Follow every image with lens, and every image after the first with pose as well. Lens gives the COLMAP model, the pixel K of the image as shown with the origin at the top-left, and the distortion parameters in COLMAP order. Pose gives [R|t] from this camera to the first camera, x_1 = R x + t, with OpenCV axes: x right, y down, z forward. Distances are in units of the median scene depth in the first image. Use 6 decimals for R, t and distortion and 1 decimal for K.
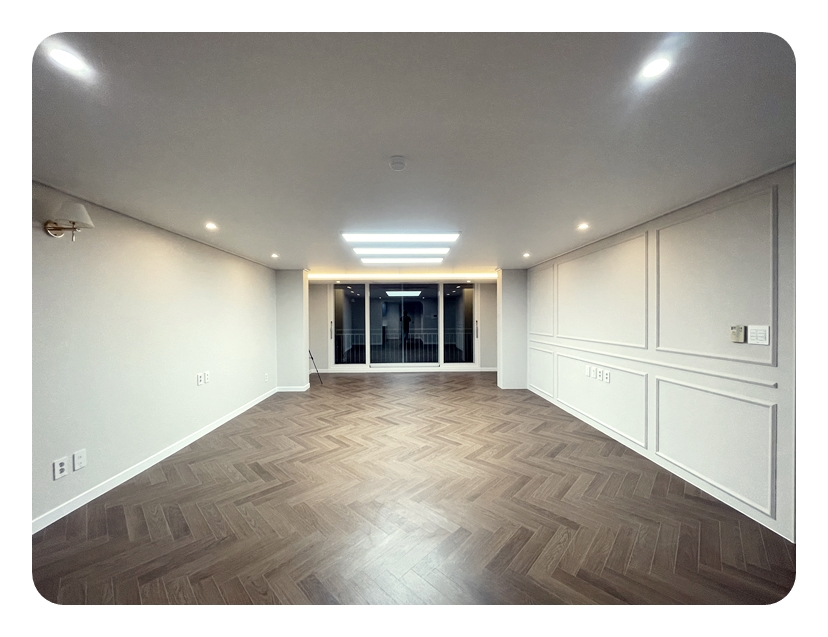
lens RADIAL K [[303.9, 0, 419.1], [0, 303.9, 320.1], [0, 0, 1]] dist [0.000126, 0.000071]
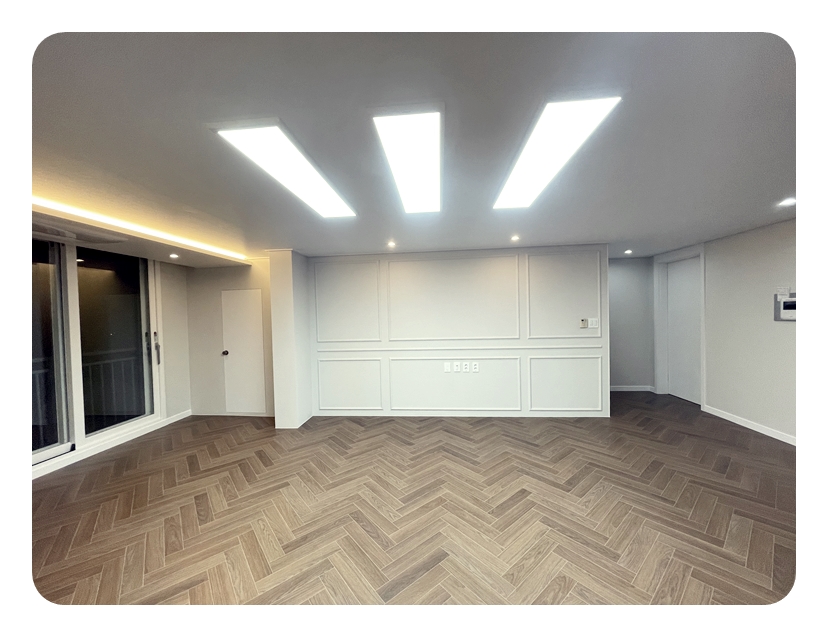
lens RADIAL K [[303.9, 0, 419.1], [0, 303.9, 320.1], [0, 0, 1]] dist [0.000126, 0.000071]
pose [[0.138330, -0.014568, 0.990279, -0.553872], [0.031600, 0.999448, 0.010289, -0.014459], [-0.989882, 0.029870, 0.138714, 1.019646]]
